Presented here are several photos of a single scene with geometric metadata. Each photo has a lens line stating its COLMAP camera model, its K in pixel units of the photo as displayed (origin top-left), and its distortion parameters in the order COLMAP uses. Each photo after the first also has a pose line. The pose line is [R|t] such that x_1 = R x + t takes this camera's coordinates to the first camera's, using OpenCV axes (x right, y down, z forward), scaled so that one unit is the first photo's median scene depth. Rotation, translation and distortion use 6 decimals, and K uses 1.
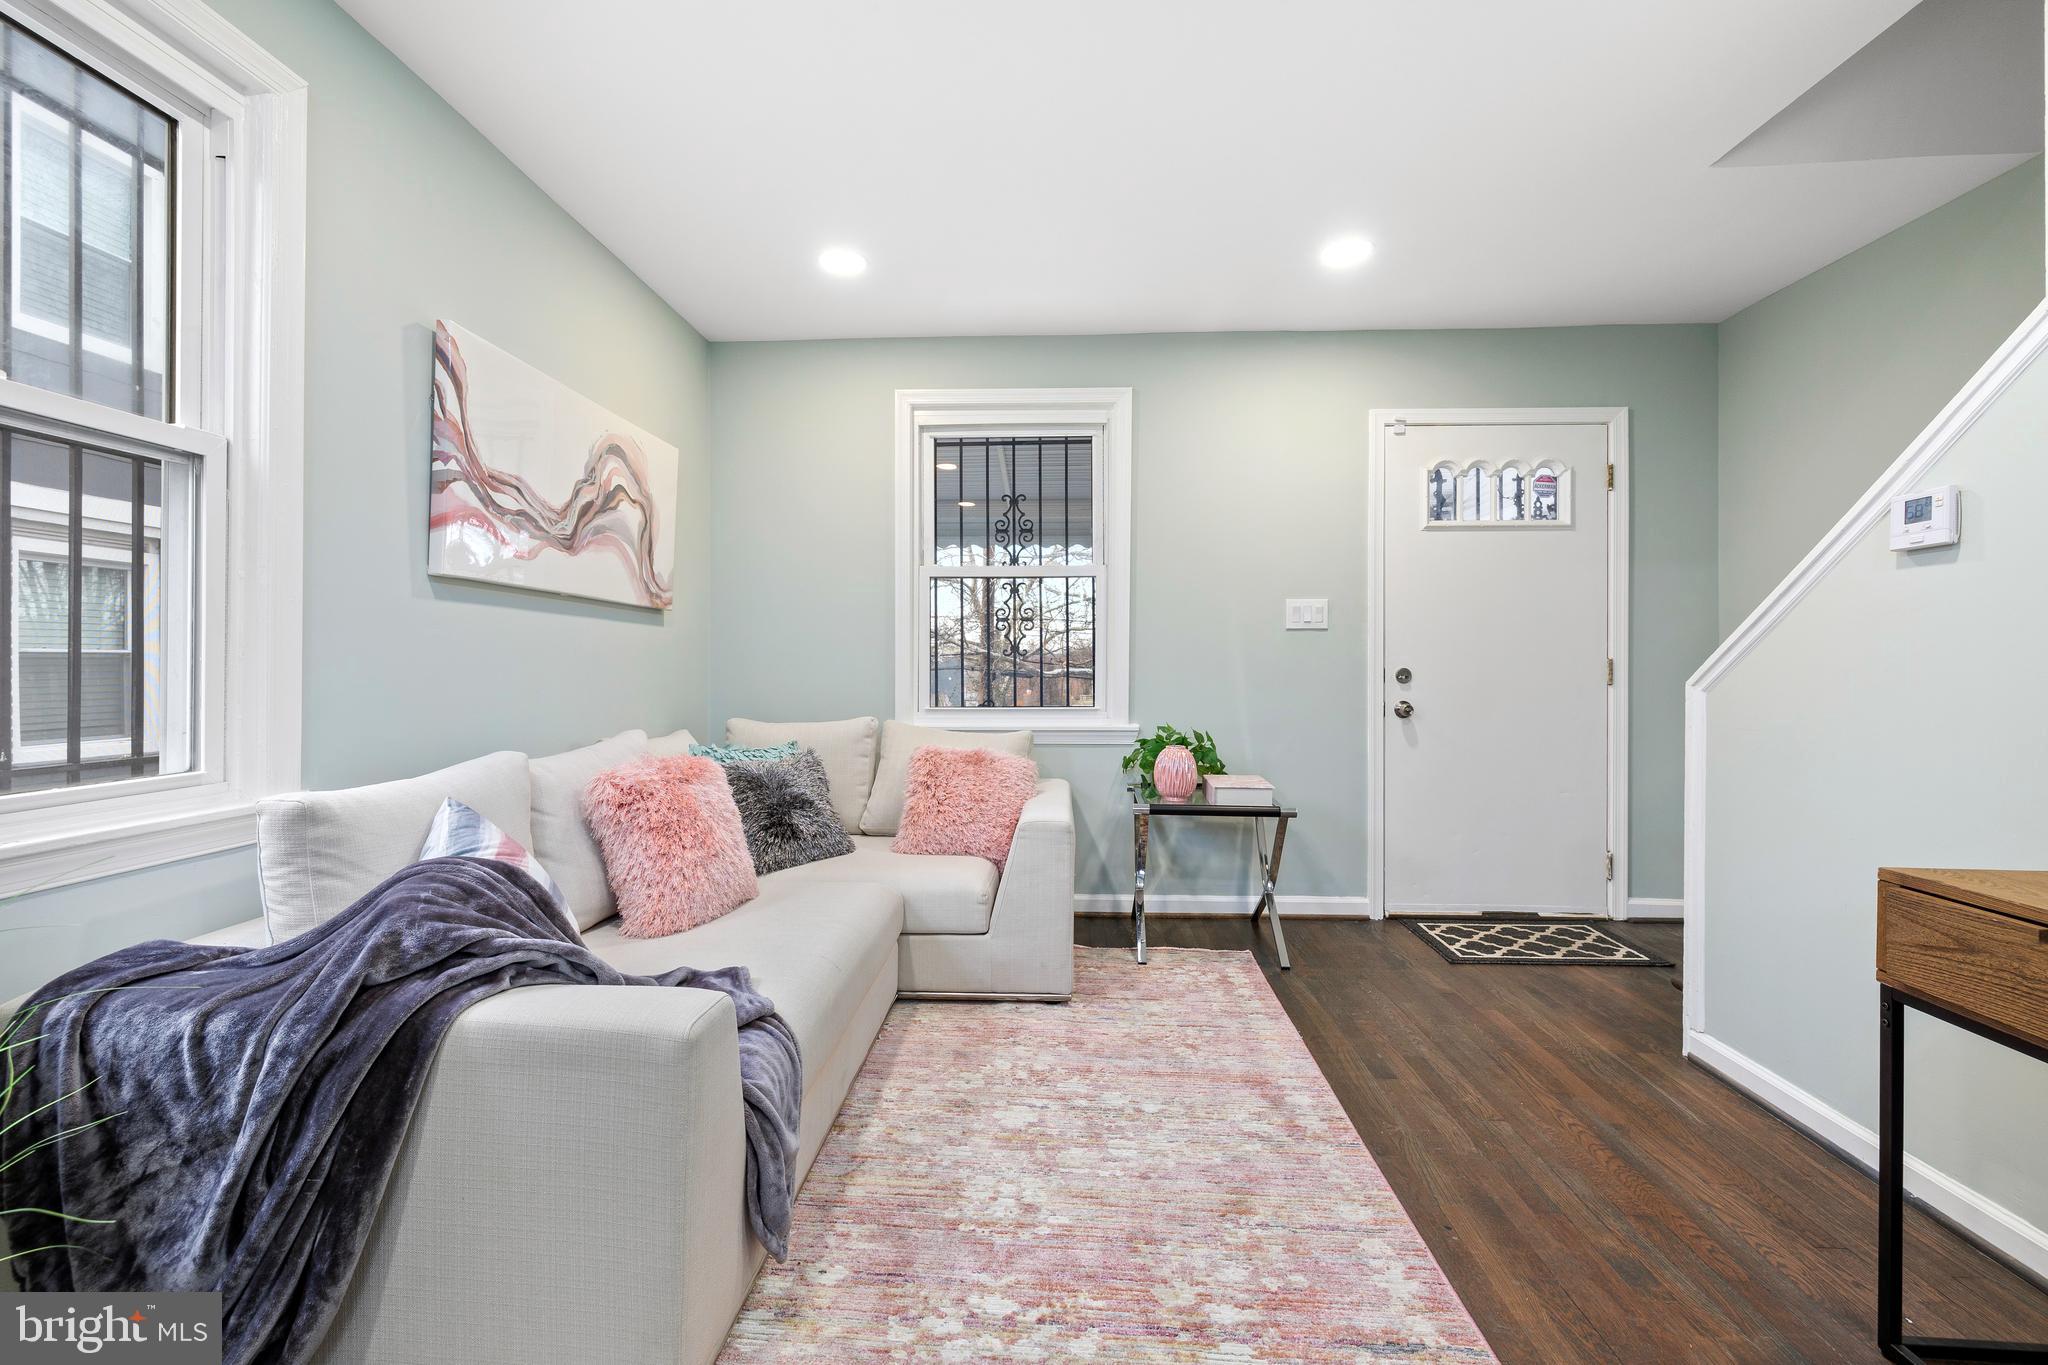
lens RADIAL K [[876.0, 0, 1023.0], [0, 876.0, 666.1], [0, 0, 1]] dist [-0.000327, -0.000332]
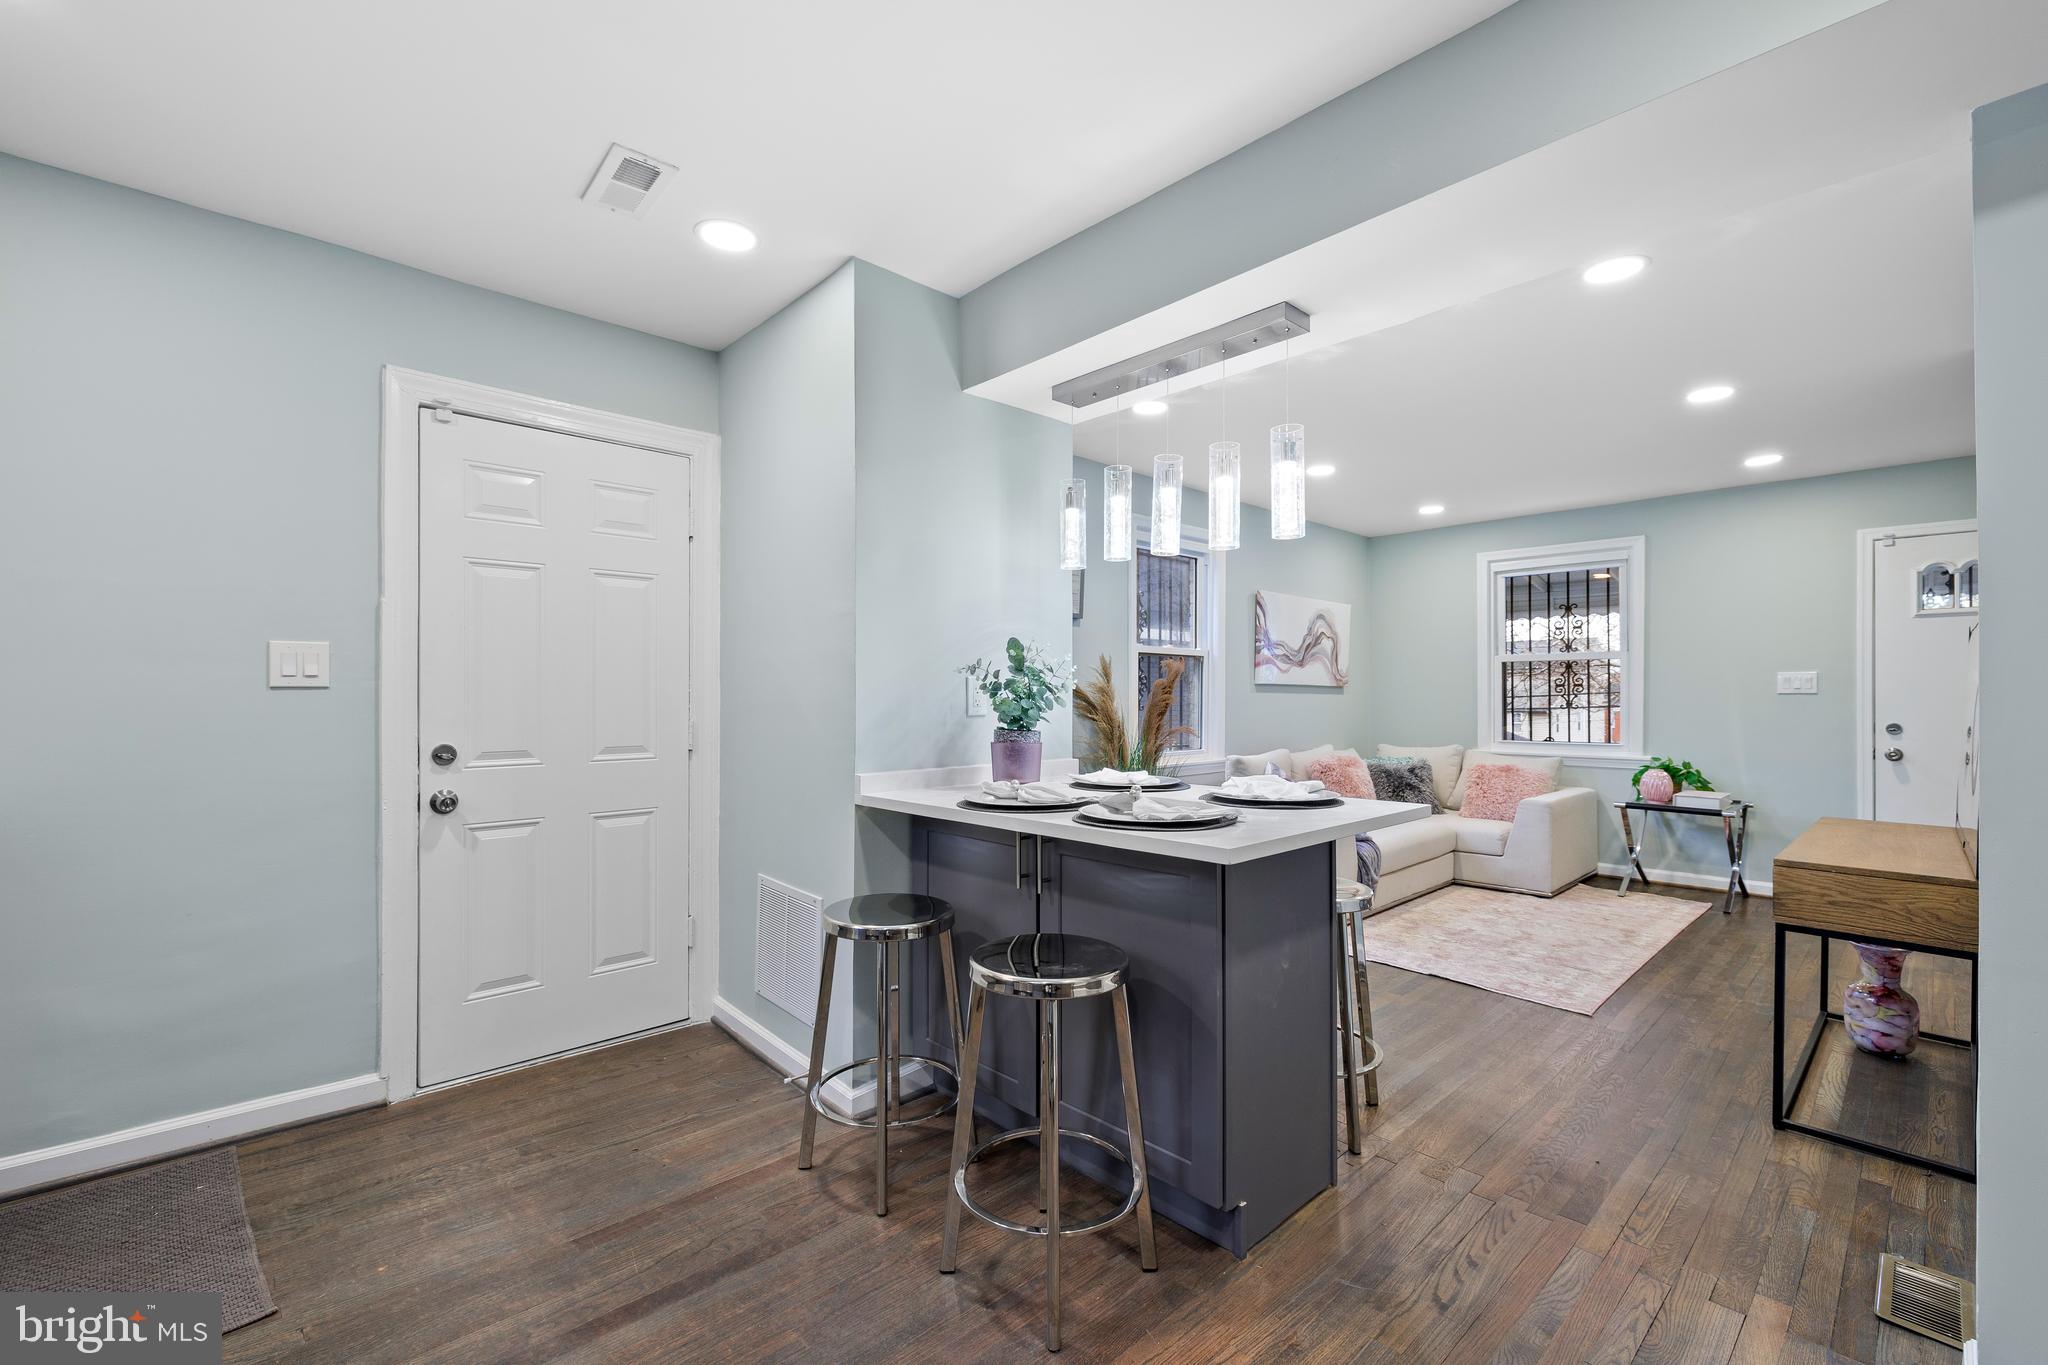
lens RADIAL K [[866.6, 0, 1019.2], [0, 866.6, 692.6], [0, 0, 1]] dist [-0.001399, 0.000109]
pose [[0.716682, -0.003237, -0.697392, 0.542914], [0.000086, 0.999990, -0.004553, -0.051355], [0.697400, 0.003203, 0.716675, -1.156498]]
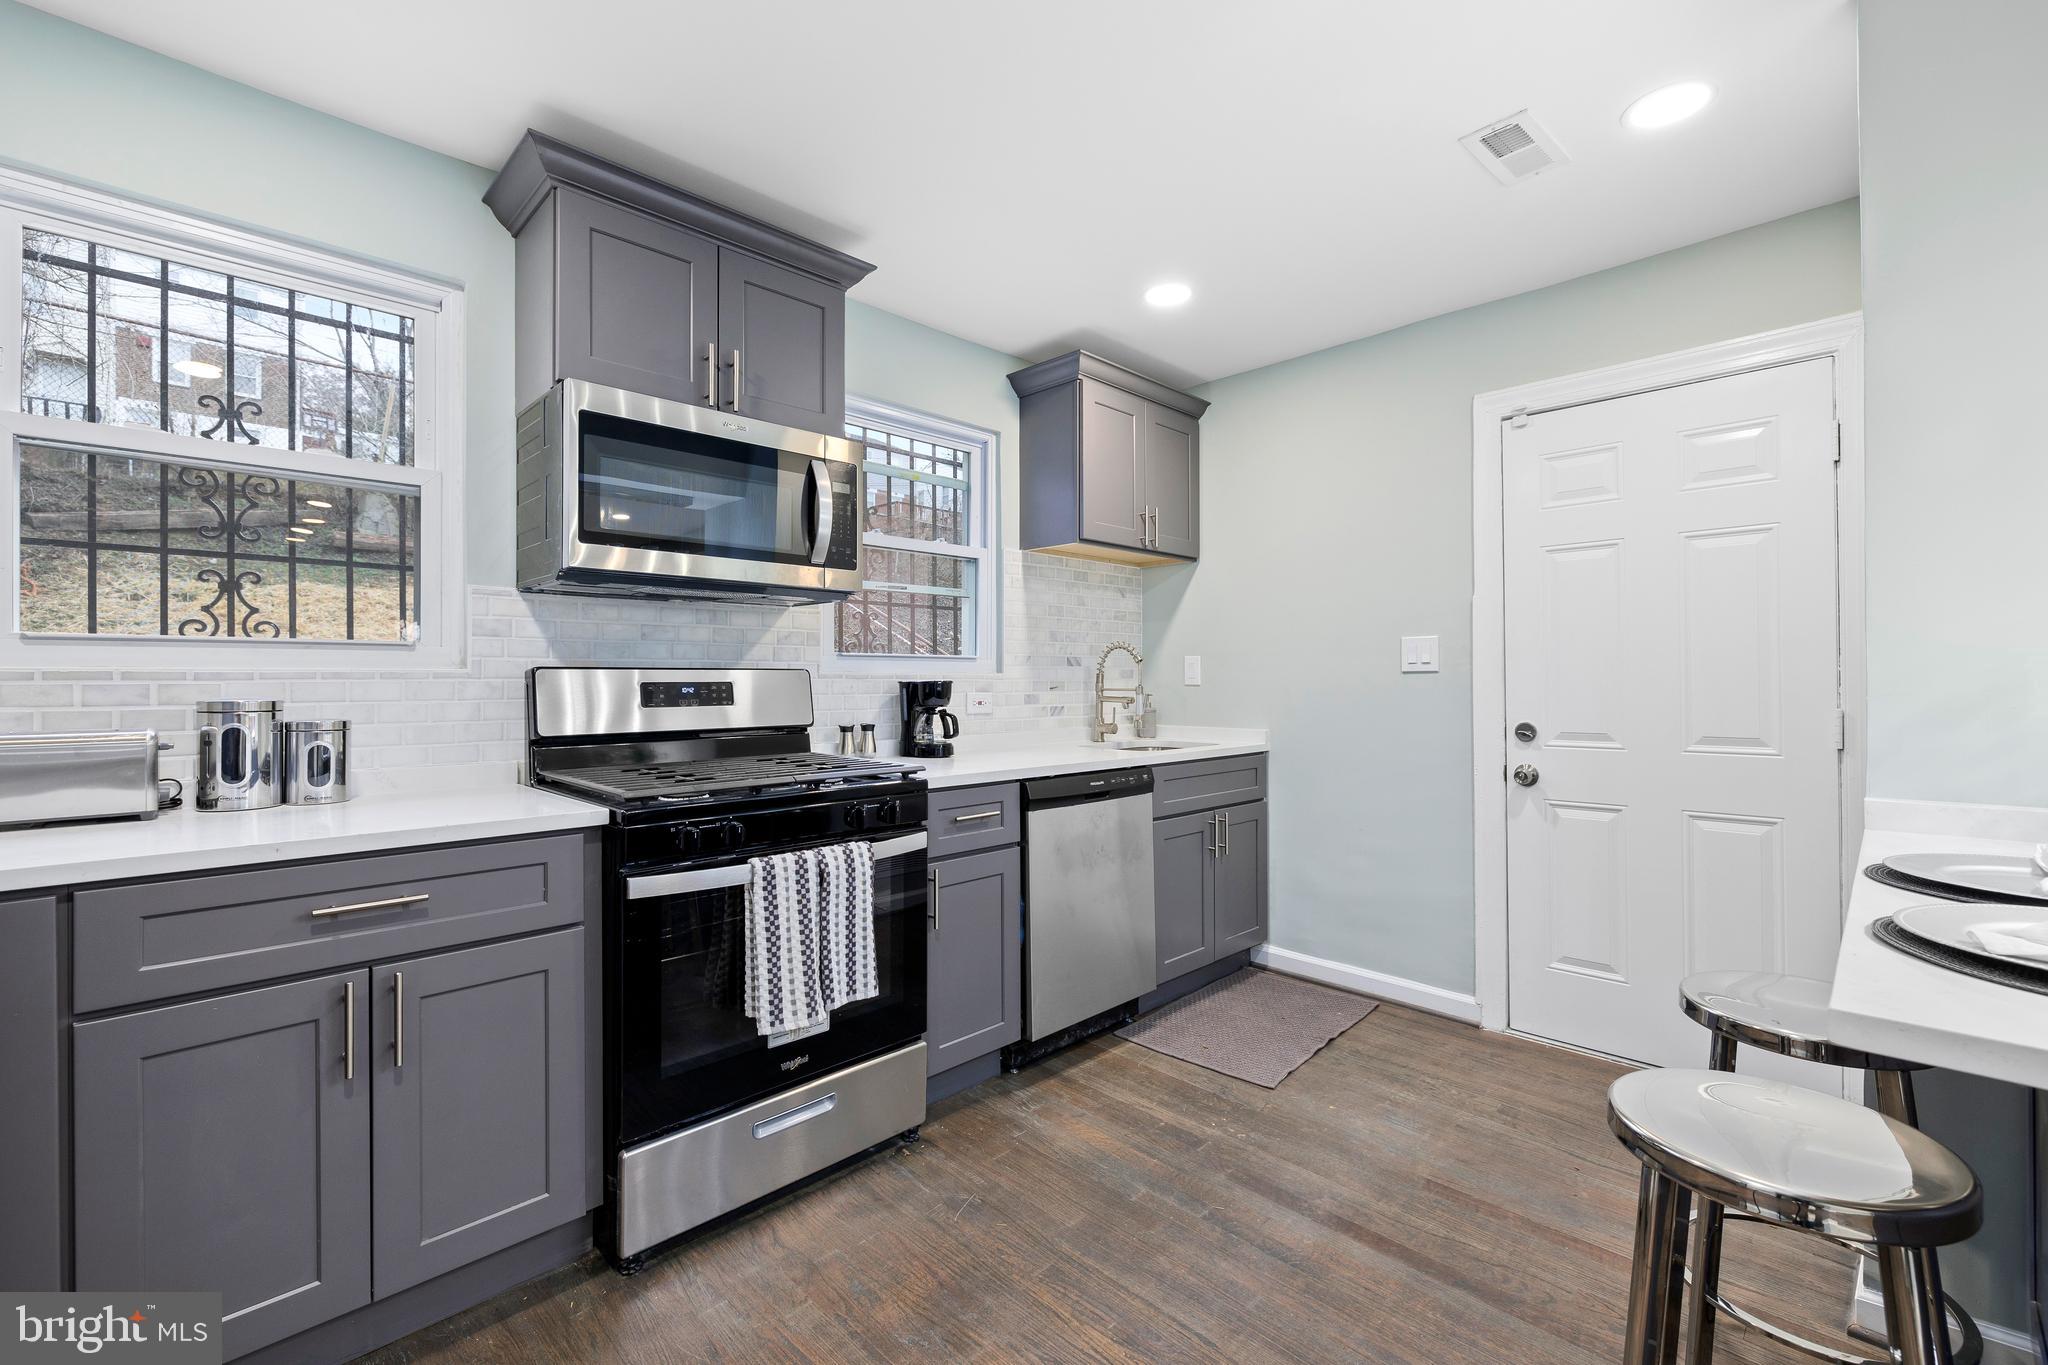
lens RADIAL K [[867.3, 0, 1022.7], [0, 867.3, 677.1], [0, 0, 1]] dist [-0.000385, -0.000270]
pose [[-0.678342, -0.001947, -0.734744, 0.597914], [0.003092, 0.999980, -0.005505, -0.049245], [0.734740, -0.006006, -0.678322, -0.636779]]
